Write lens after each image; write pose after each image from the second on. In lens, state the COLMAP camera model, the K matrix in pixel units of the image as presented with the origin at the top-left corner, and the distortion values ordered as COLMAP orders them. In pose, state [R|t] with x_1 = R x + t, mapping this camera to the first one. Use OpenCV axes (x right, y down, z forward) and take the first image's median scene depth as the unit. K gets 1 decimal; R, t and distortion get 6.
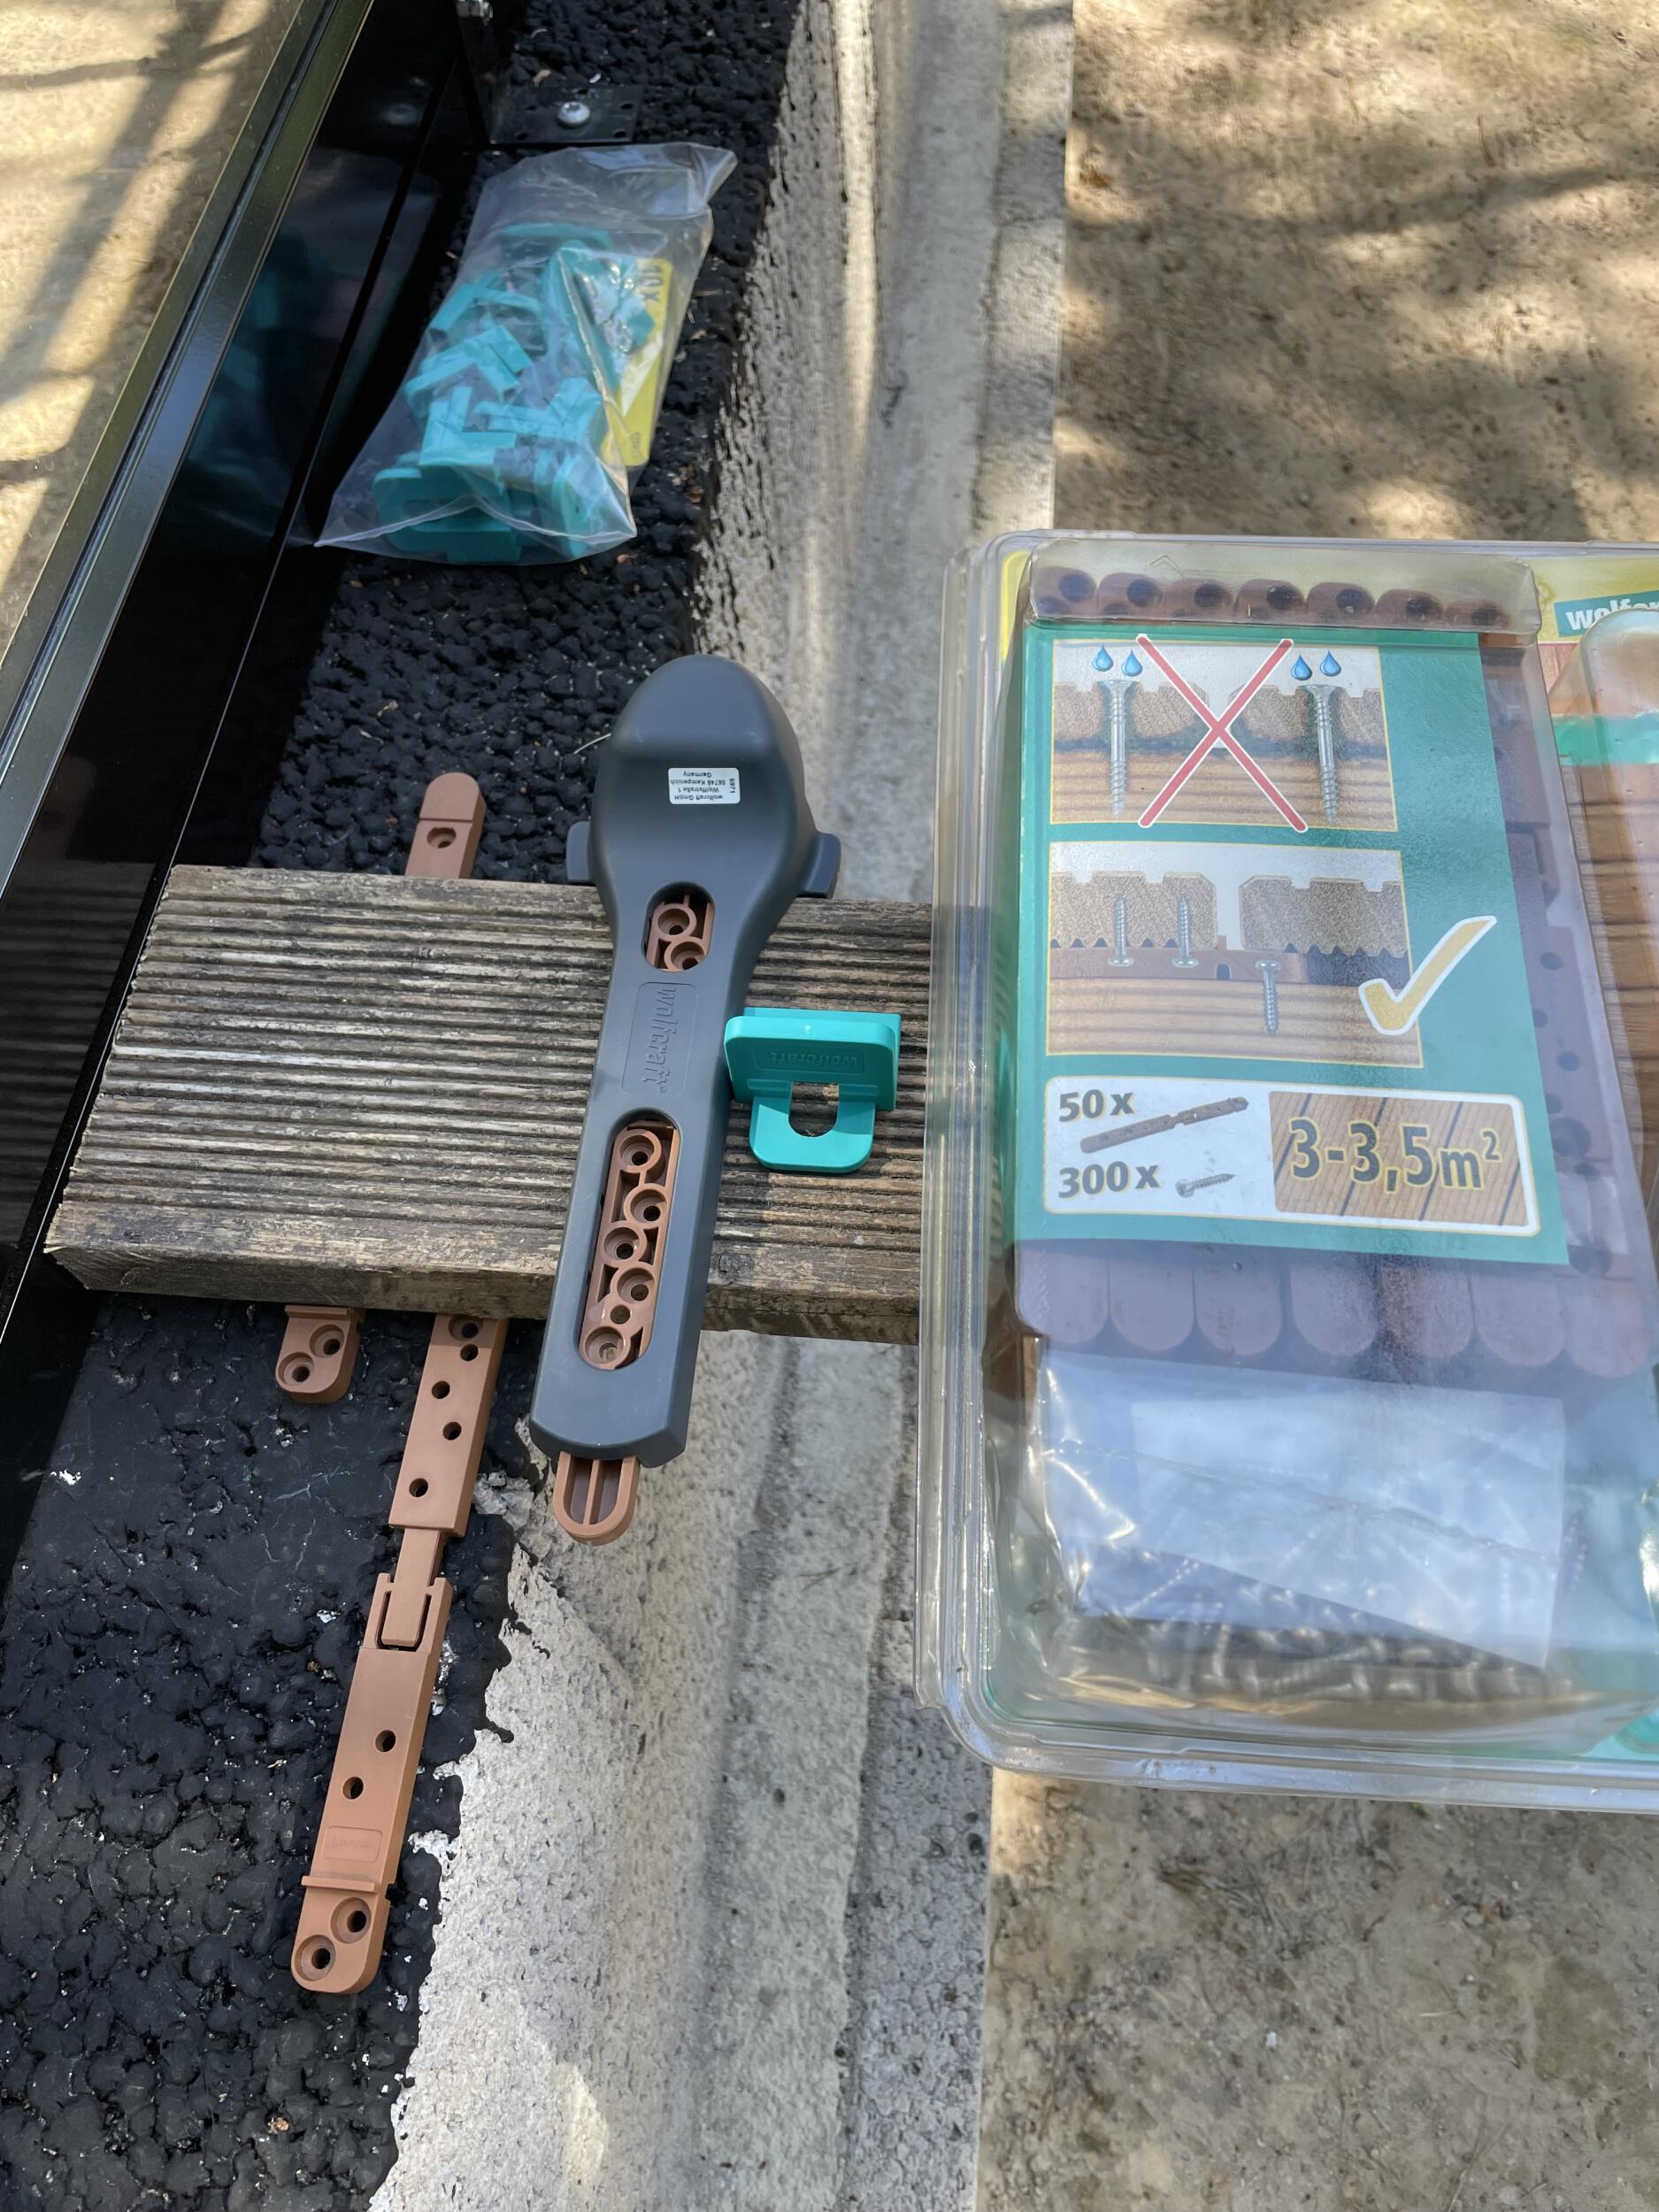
lens RADIAL K [[1676.5, 0, 836.6], [0, 1676.5, 1102.6], [0, 0, 1]] dist [0.000452, -0.004112]
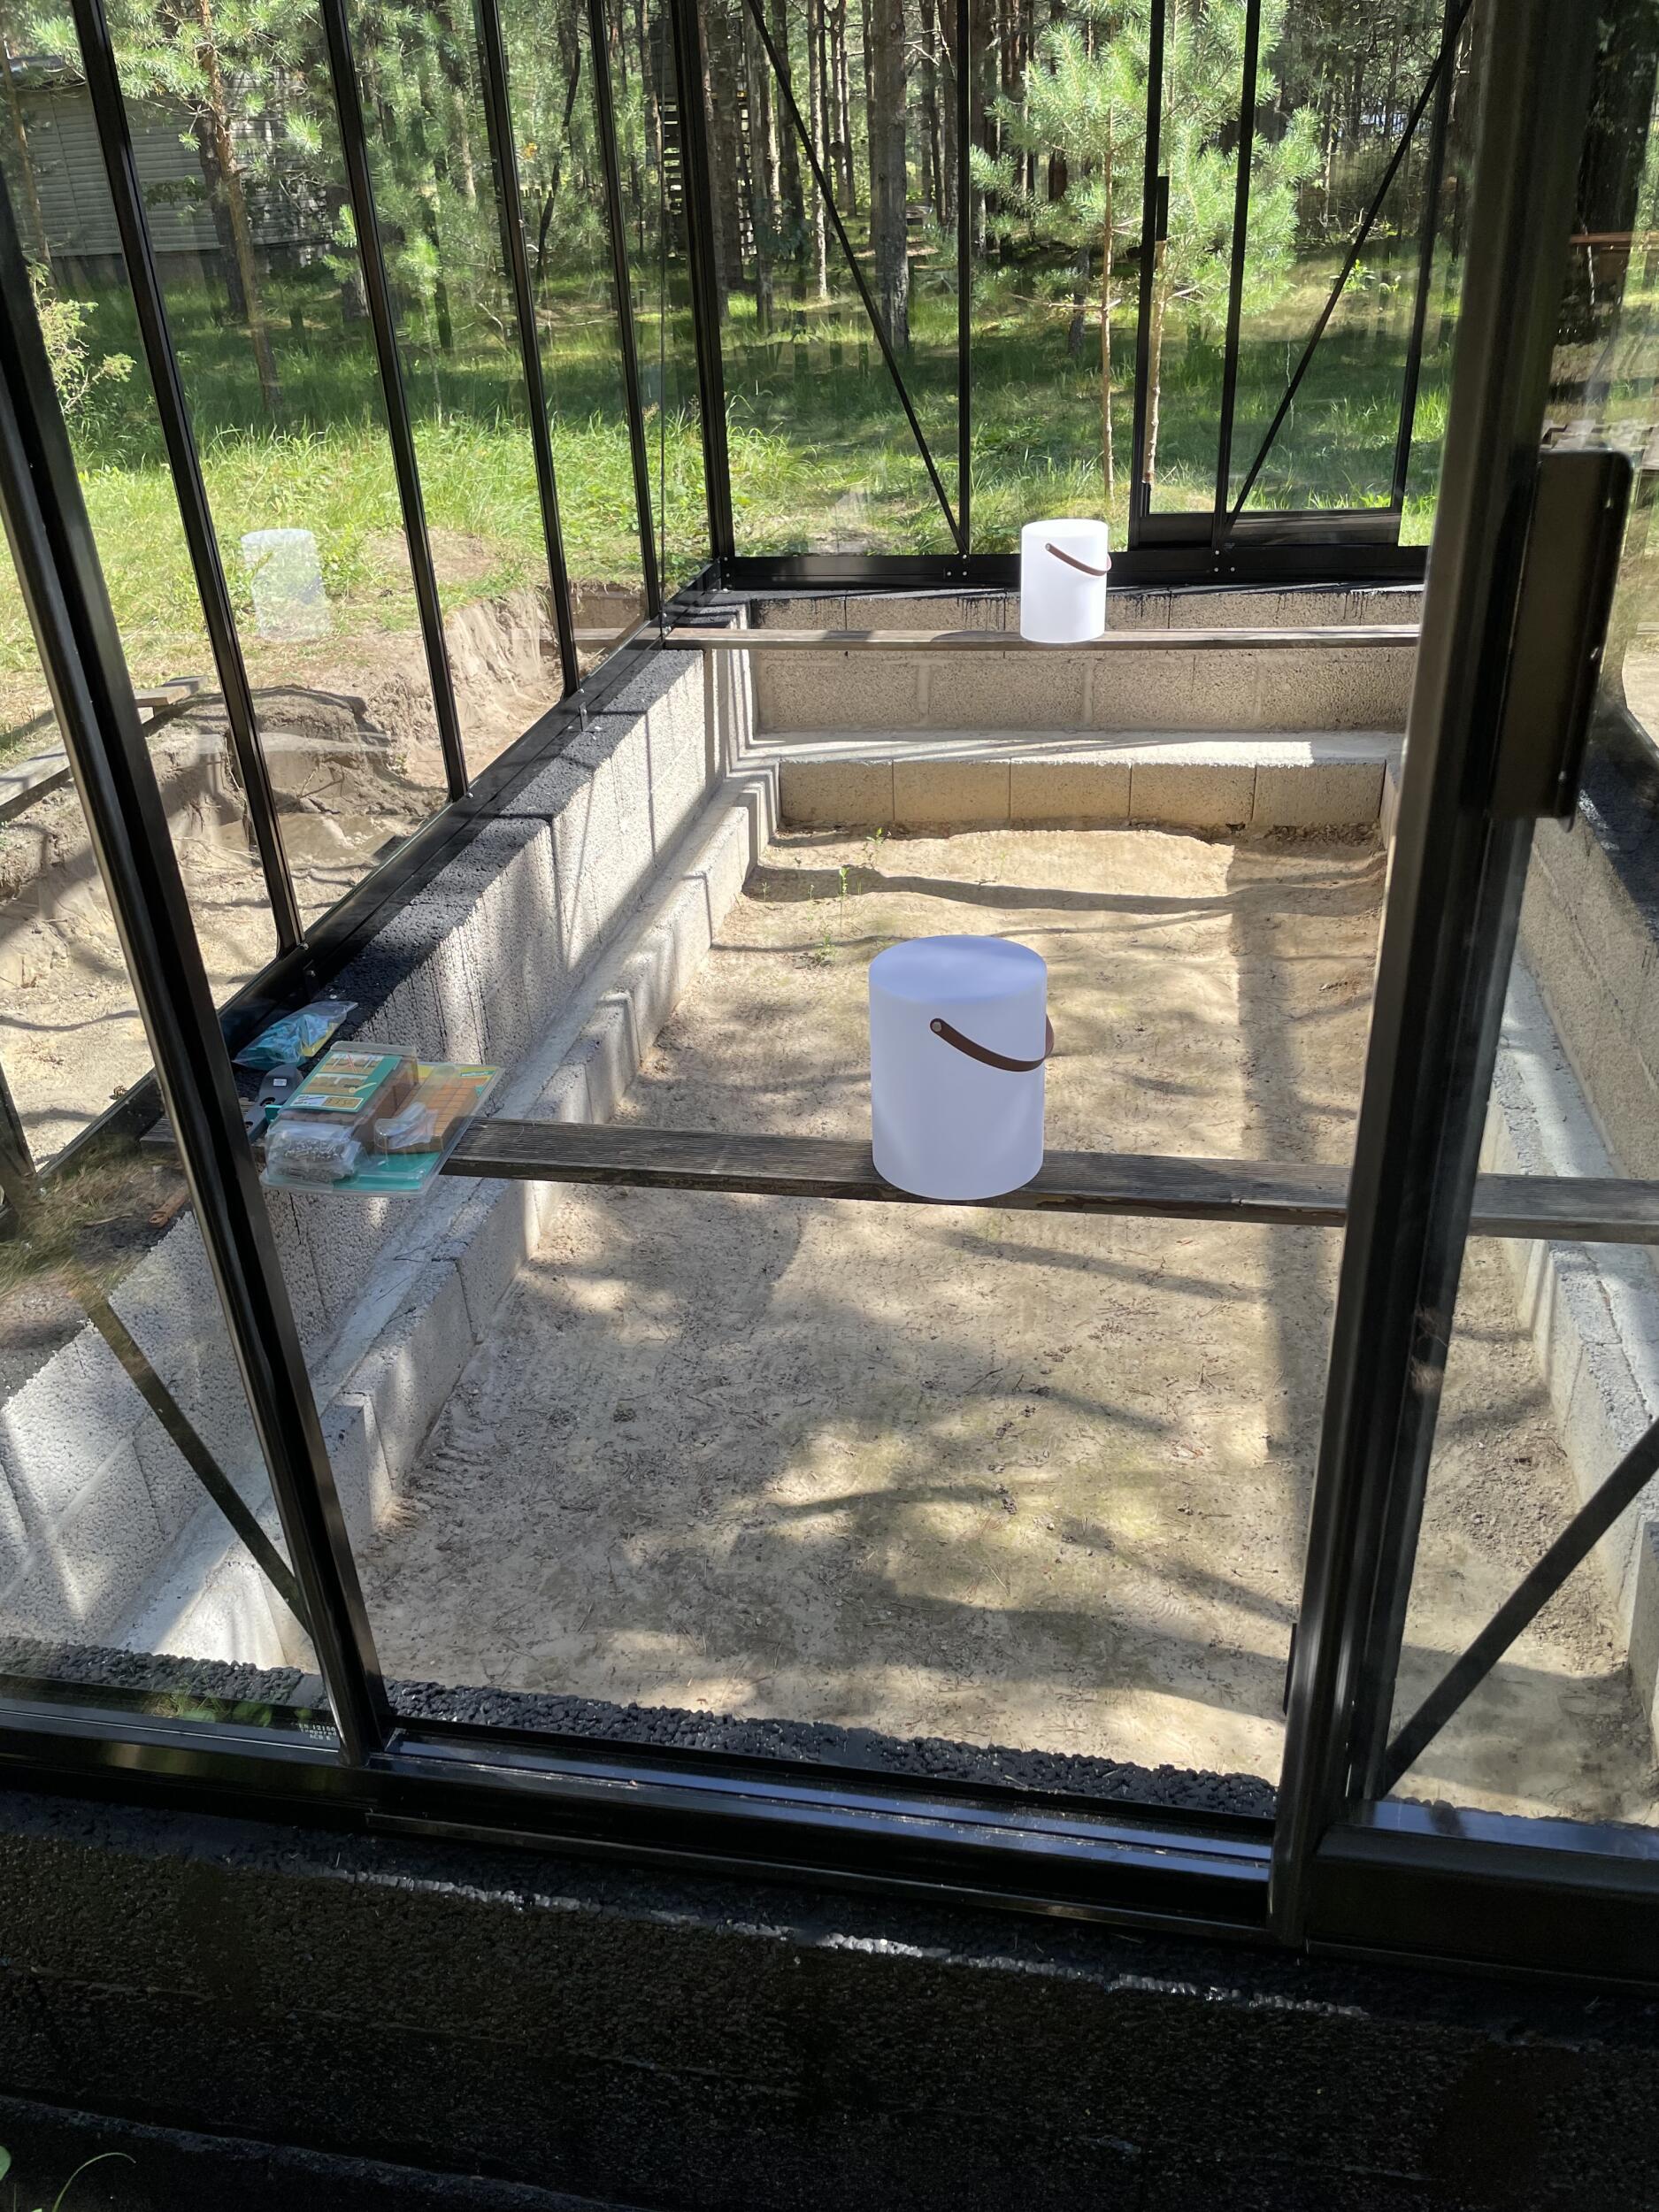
lens RADIAL K [[1676.5, 0, 826.3], [0, 1676.5, 1106.0], [0, 0, 1]] dist [0.000452, -0.004112]
pose [[0.996472, 0.050281, -0.067199, 0.543103], [-0.077864, 0.852675, -0.516607, 0.674057], [0.031323, 0.520017, 0.853582, -0.943706]]
